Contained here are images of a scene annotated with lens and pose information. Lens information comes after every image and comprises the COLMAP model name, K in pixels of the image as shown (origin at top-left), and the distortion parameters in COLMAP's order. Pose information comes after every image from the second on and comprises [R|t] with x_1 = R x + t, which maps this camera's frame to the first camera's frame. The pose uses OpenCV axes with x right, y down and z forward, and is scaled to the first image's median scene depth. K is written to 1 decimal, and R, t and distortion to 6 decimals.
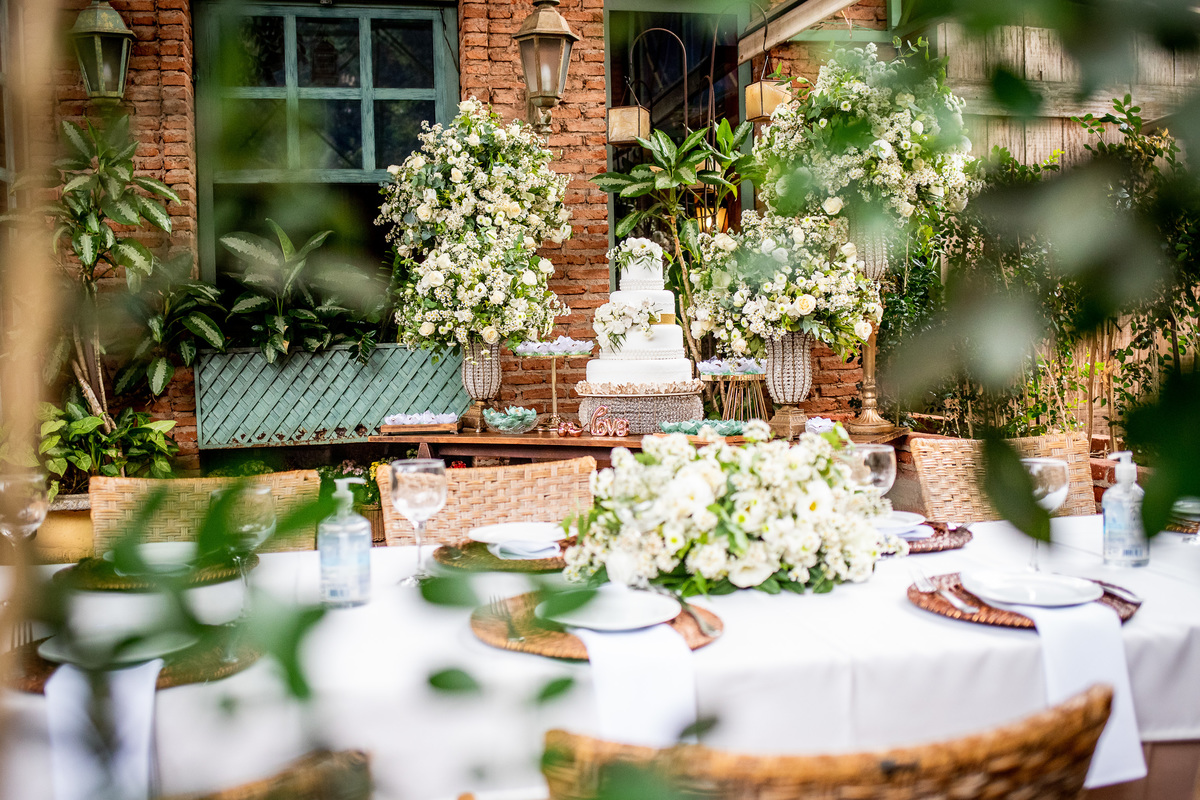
lens RADIAL K [[1242.5, 0, 600.0], [0, 1242.5, 400.0], [0, 0, 1]] dist [-0.075541, 0.038208]
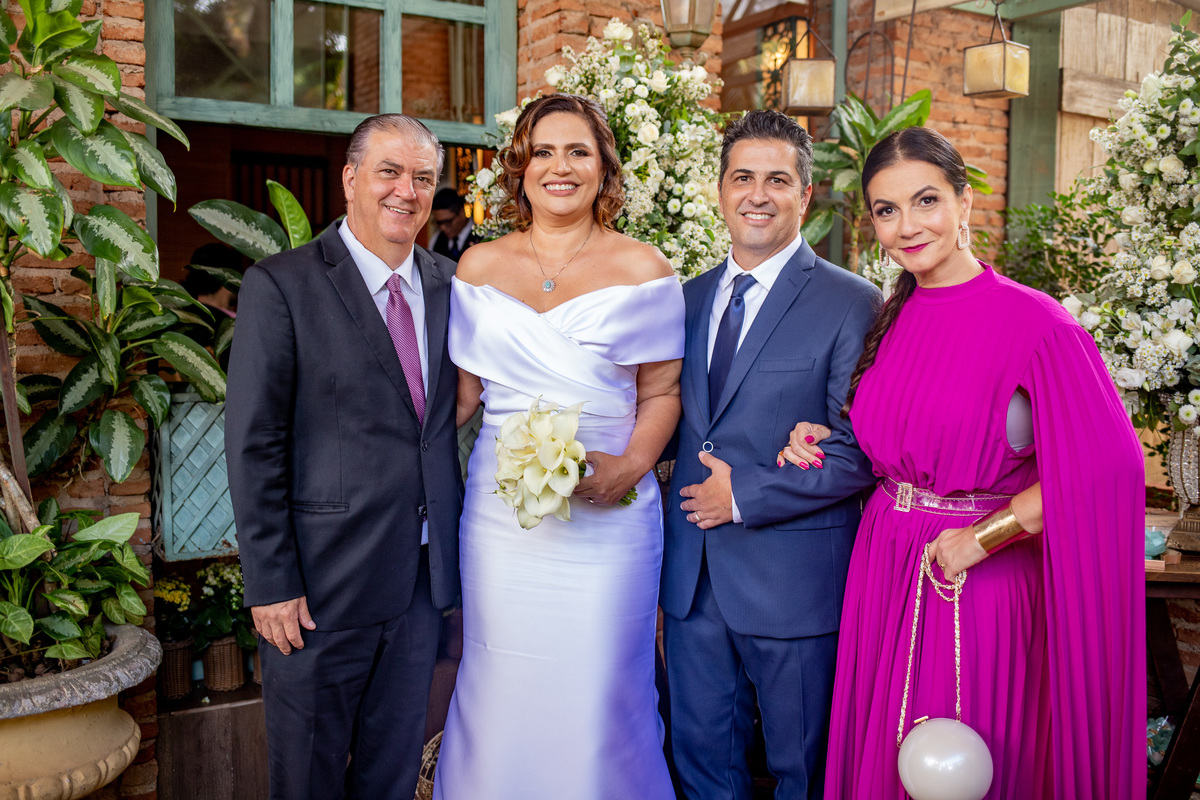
lens RADIAL K [[1151.4, 0, 600.0], [0, 1151.4, 400.0], [0, 0, 1]] dist [-0.082609, 0.073965]
pose [[0.945727, 0.006365, 0.324901, -0.365304], [-0.013040, 0.999746, 0.018372, -0.060618], [-0.324702, -0.021611, 0.945570, 0.491894]]
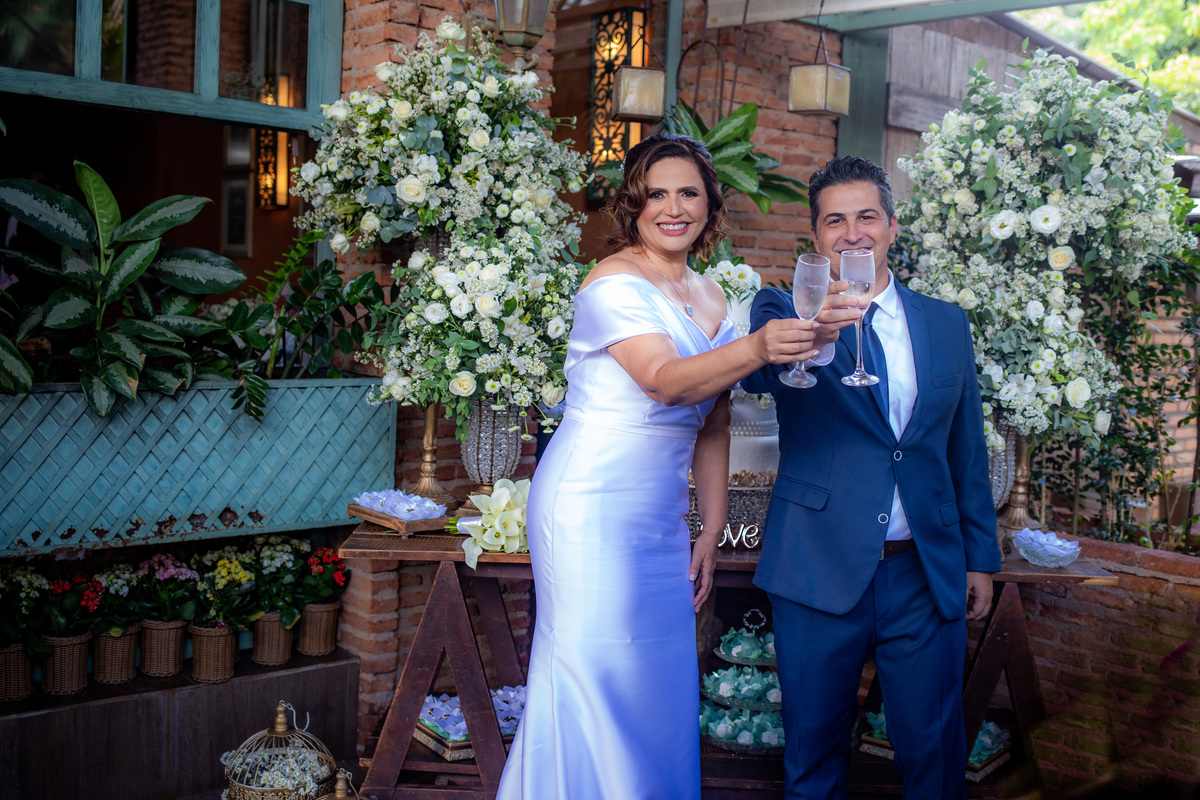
lens RADIAL K [[1294.8, 0, 681.8], [0, 1294.8, 398.5], [0, 0, 1]] dist [-0.069209, 0.021890]
pose [[0.856407, 0.026496, 0.515621, -0.407522], [-0.040872, 0.999027, 0.016549, -0.068352], [-0.514681, -0.035247, 0.856657, 0.400815]]
